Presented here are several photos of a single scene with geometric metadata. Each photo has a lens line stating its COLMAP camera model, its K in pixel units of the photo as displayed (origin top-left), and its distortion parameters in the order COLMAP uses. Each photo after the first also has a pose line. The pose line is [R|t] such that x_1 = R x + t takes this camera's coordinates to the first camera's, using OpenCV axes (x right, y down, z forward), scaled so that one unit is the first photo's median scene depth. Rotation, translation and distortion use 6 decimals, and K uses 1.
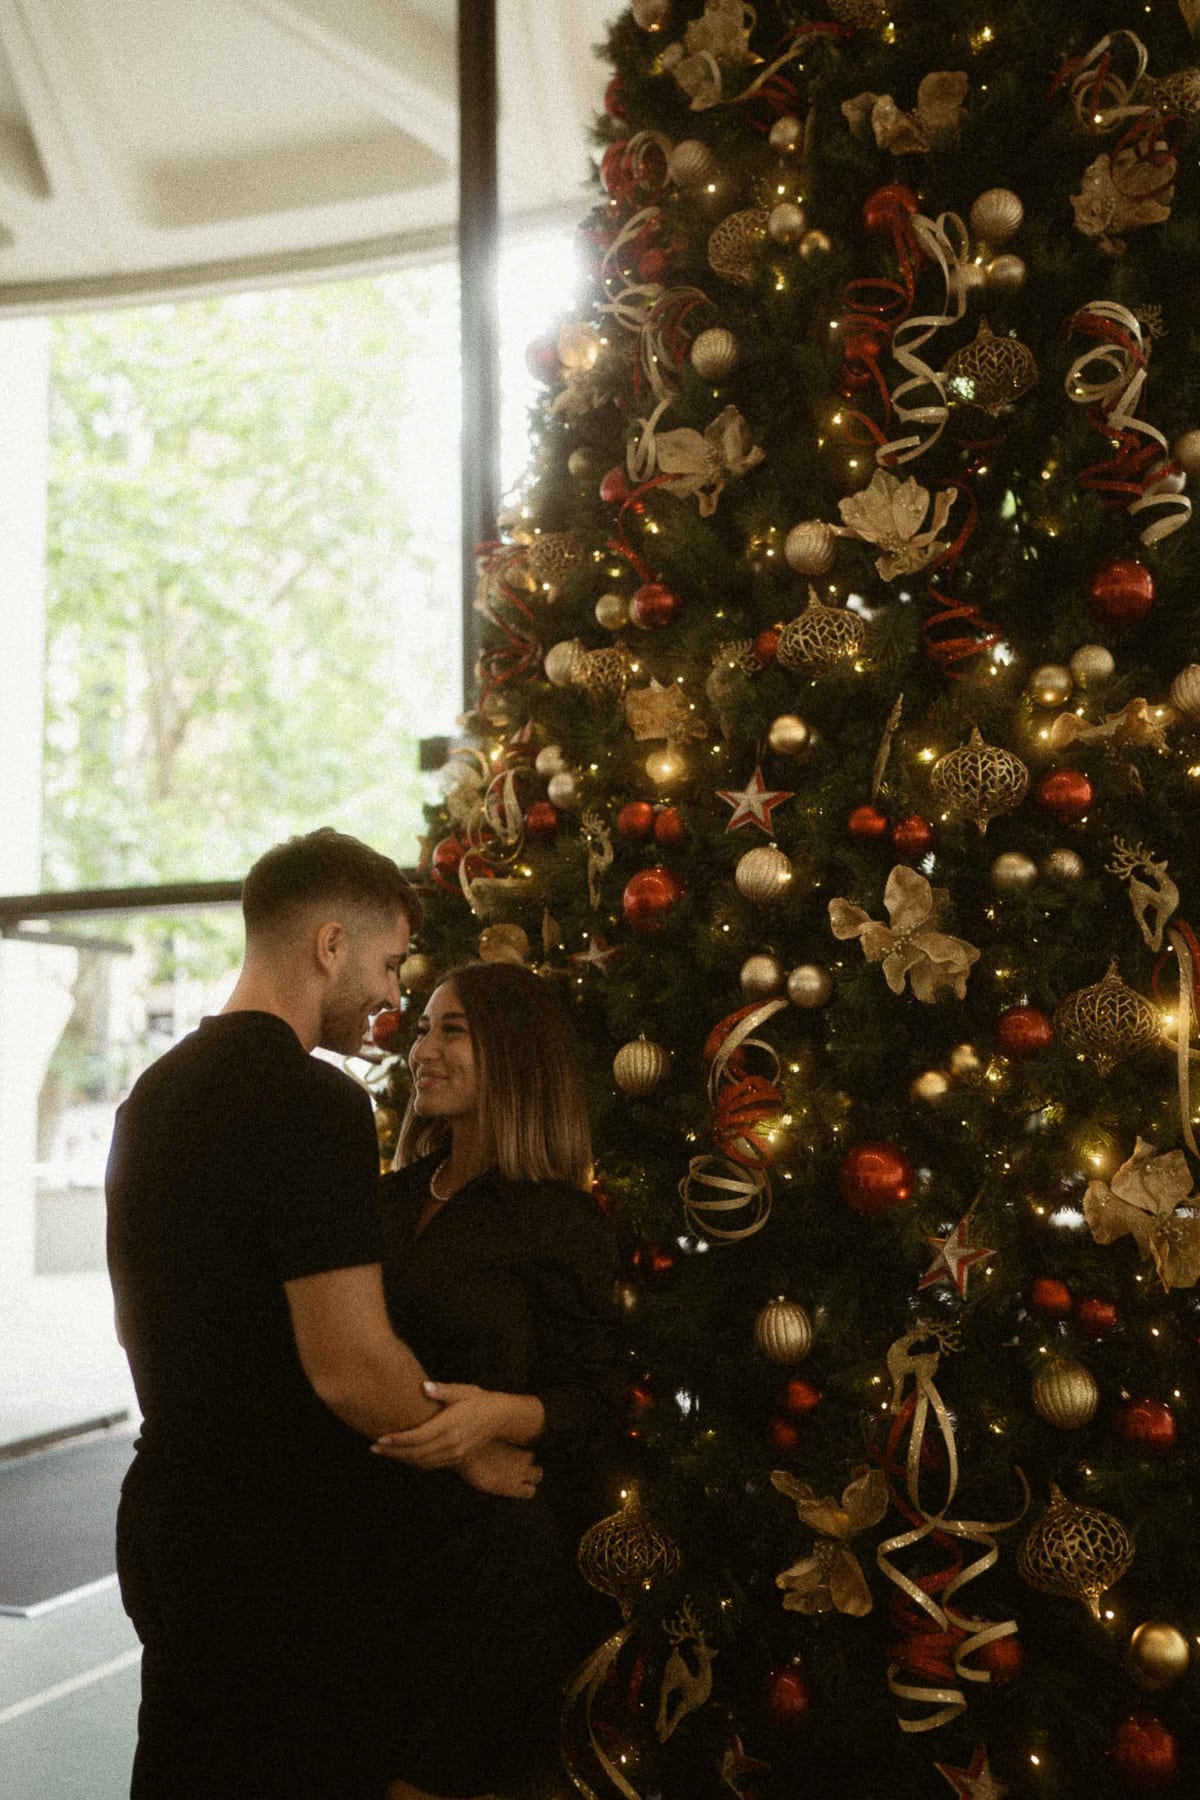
lens RADIAL K [[1762.2, 0, 596.6], [0, 1762.2, 890.2], [0, 0, 1]] dist [-0.050115, 0.164144]
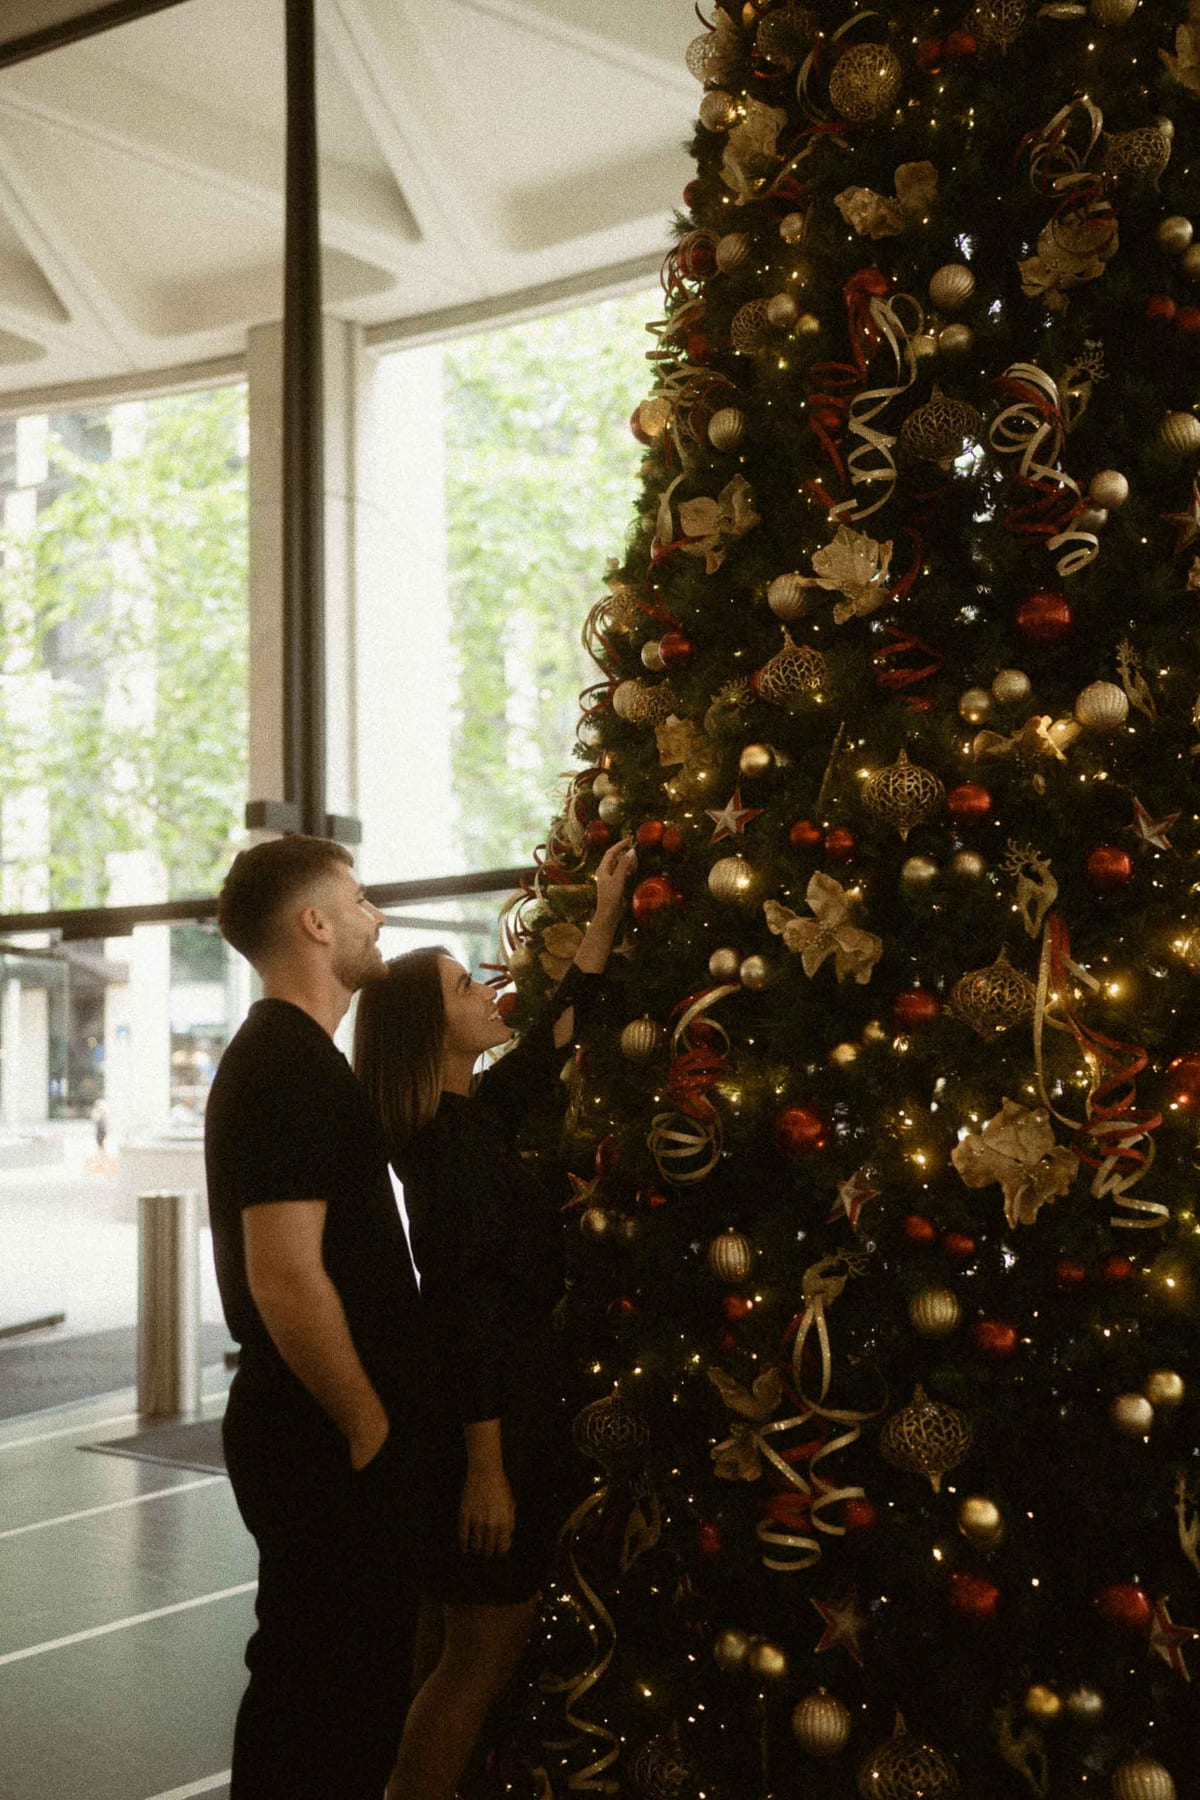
lens RADIAL K [[1786.4, 0, 578.4], [0, 1786.4, 888.7], [0, 0, 1]] dist [-0.044305, 0.143643]
pose [[0.960906, -0.032544, -0.274955, 0.331141], [0.038592, 0.999117, 0.016614, -0.027206], [0.274171, -0.026575, 0.961314, -0.201044]]
